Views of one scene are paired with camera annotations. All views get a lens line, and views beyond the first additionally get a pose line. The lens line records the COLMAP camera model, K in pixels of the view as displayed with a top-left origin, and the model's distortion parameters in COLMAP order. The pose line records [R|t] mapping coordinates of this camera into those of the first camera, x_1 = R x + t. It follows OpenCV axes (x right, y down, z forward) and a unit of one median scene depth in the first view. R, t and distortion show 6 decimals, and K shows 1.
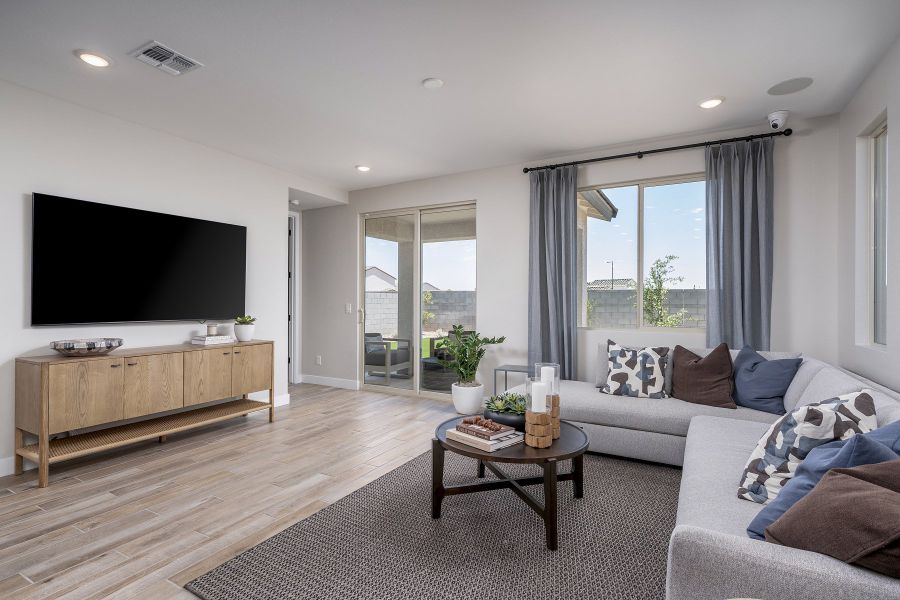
lens RADIAL K [[437.8, 0, 466.8], [0, 437.8, 298.3], [0, 0, 1]] dist [-0.001996, -0.000008]
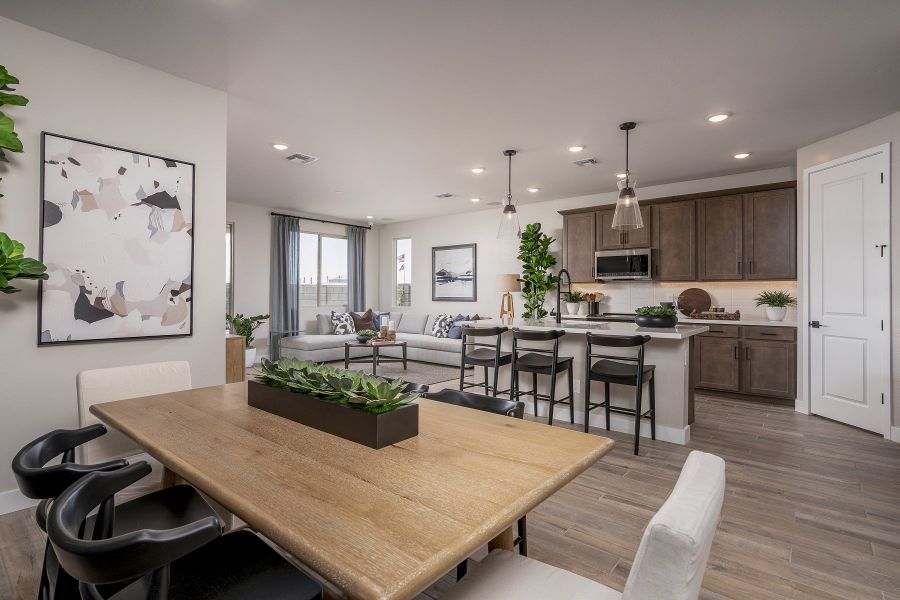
lens RADIAL K [[437.8, 0, 440.5], [0, 437.8, 288.2], [0, 0, 1]] dist [-0.001996, -0.000008]
pose [[0.225809, 0.005366, 0.974157, -1.682663], [-0.006780, 0.999969, -0.003937, -0.011655], [-0.974148, -0.005716, 0.225839, 0.003936]]
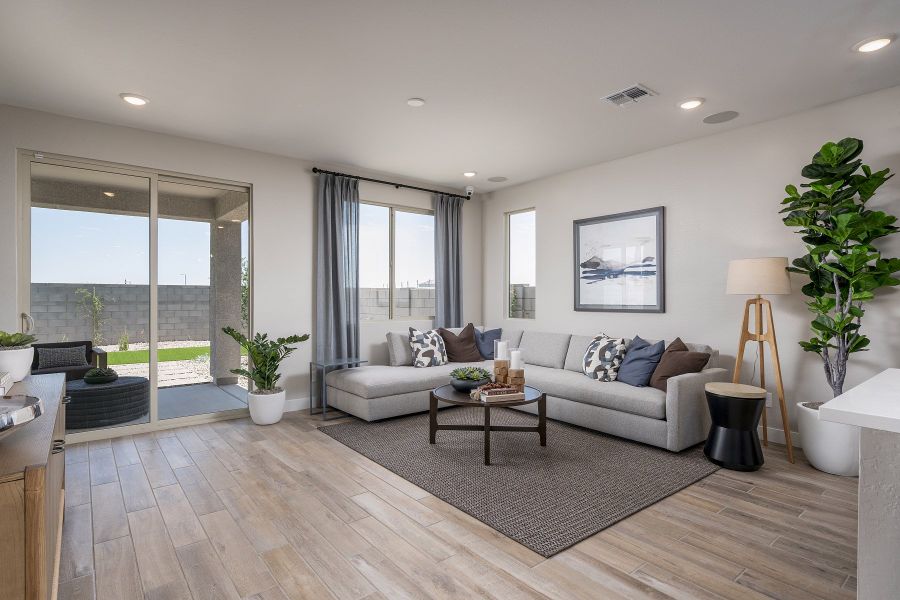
lens RADIAL K [[437.8, 0, 446.9], [0, 437.8, 301.4], [0, 0, 1]] dist [-0.001996, -0.000008]
pose [[0.404498, -0.014483, 0.914424, -0.851660], [-0.000768, 0.999869, 0.016176, -0.004767], [-0.914539, -0.007245, 0.404434, 0.381294]]
